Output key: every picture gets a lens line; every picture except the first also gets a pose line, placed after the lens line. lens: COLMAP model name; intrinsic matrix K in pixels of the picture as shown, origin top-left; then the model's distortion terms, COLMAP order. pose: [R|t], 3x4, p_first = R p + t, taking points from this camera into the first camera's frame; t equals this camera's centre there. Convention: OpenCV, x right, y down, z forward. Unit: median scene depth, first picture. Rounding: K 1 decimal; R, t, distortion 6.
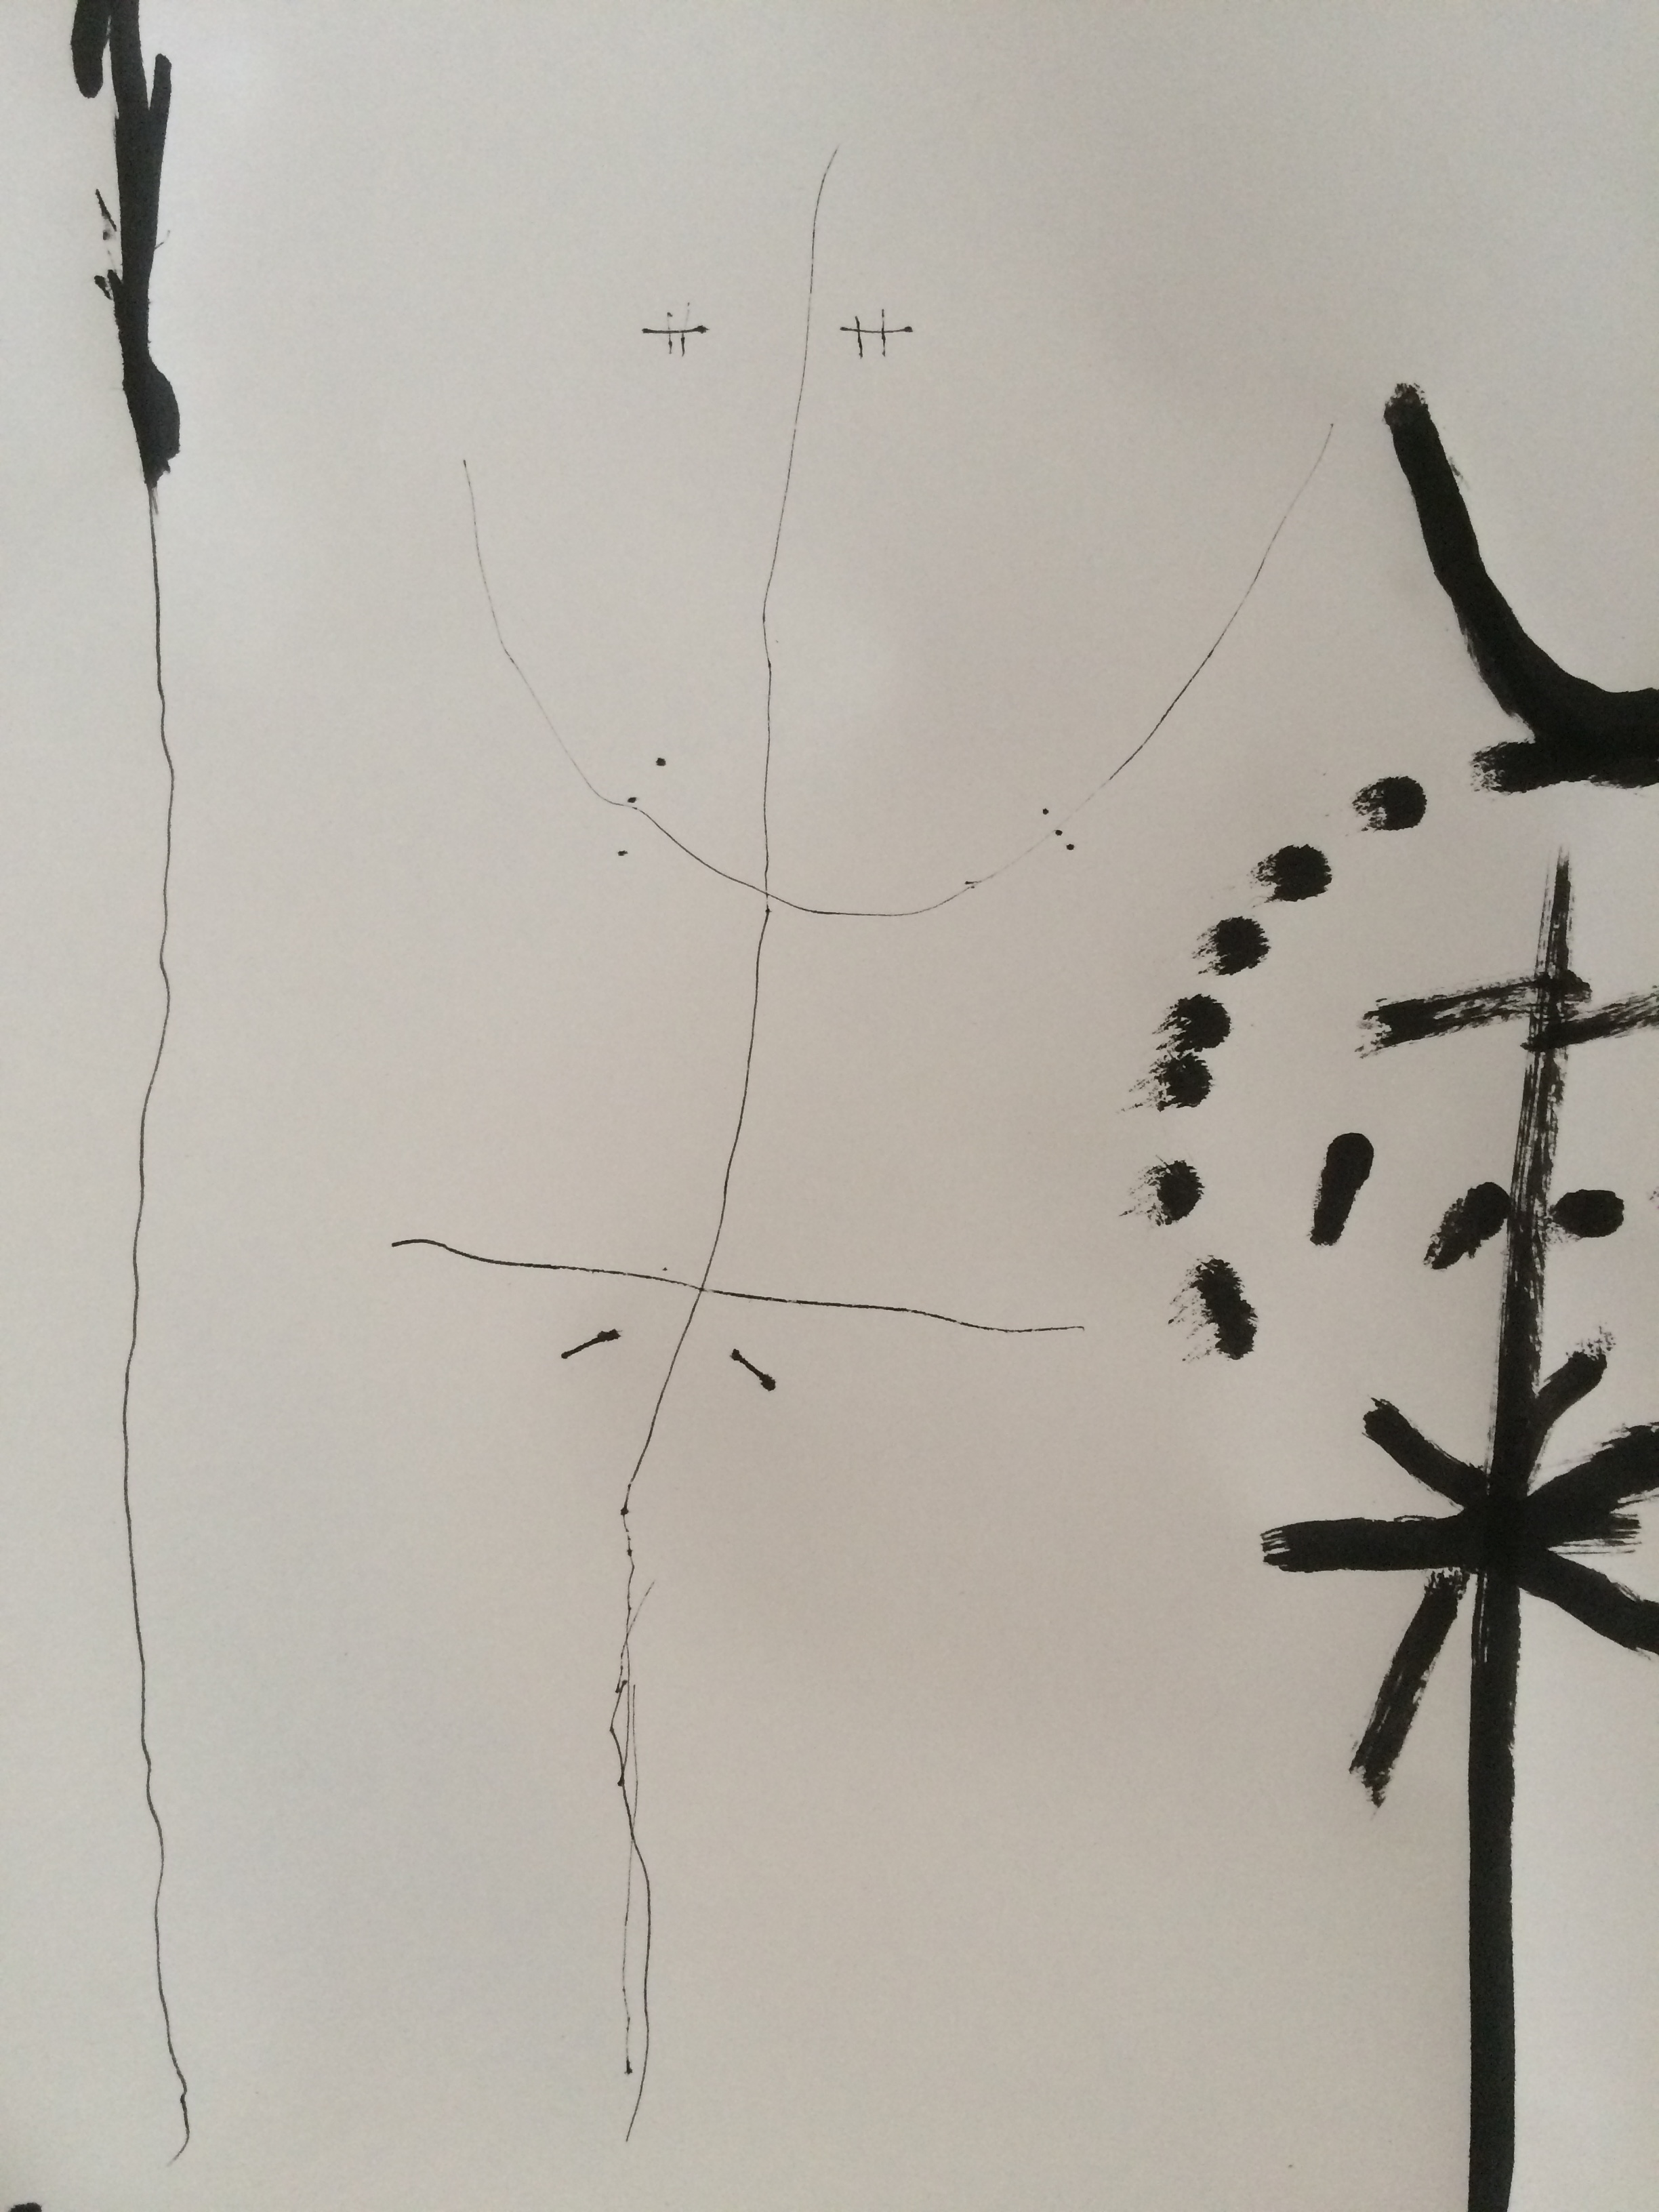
lens RADIAL K [[1894.3, 0, 829.5], [0, 1894.3, 1106.0], [0, 0, 1]] dist [-0.002135, -0.082878]
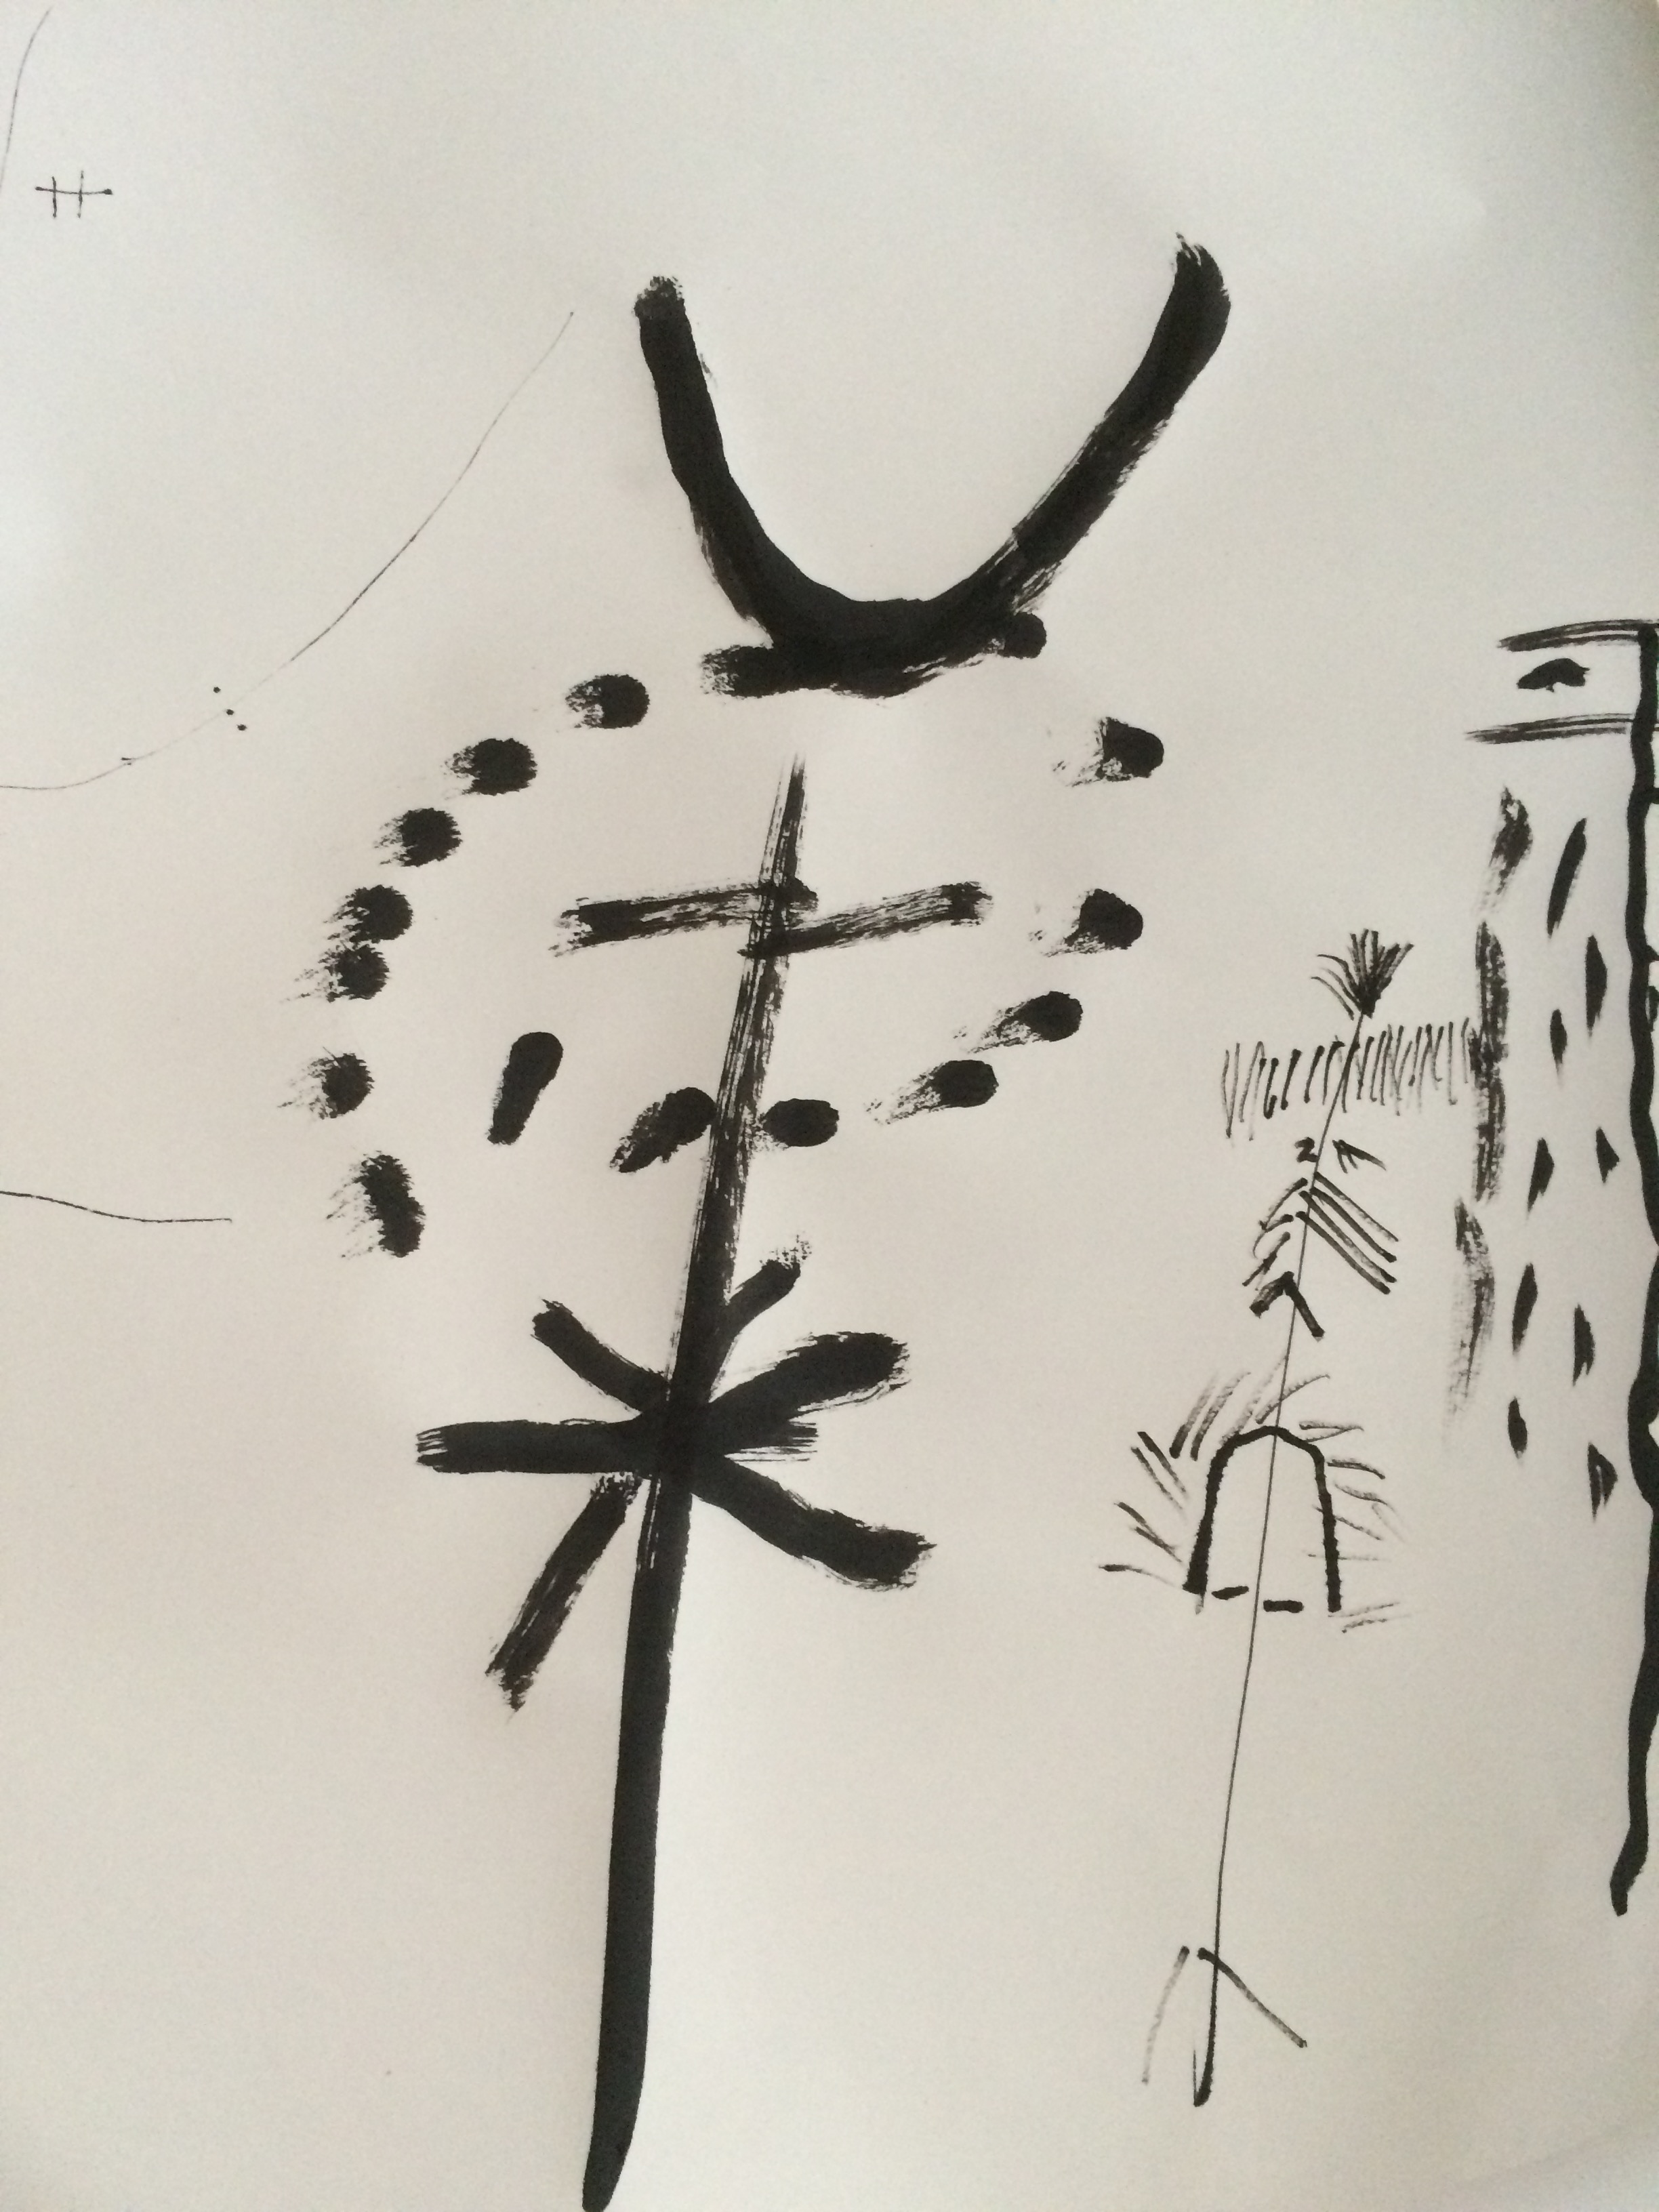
lens RADIAL K [[1894.3, 0, 829.5], [0, 1894.3, 1106.0], [0, 0, 1]] dist [-0.002135, -0.082878]
pose [[0.996473, 0.027113, 0.079416, 0.348866], [-0.028504, 0.999458, 0.016440, 0.032210], [-0.078927, -0.018646, 0.996706, 0.004327]]
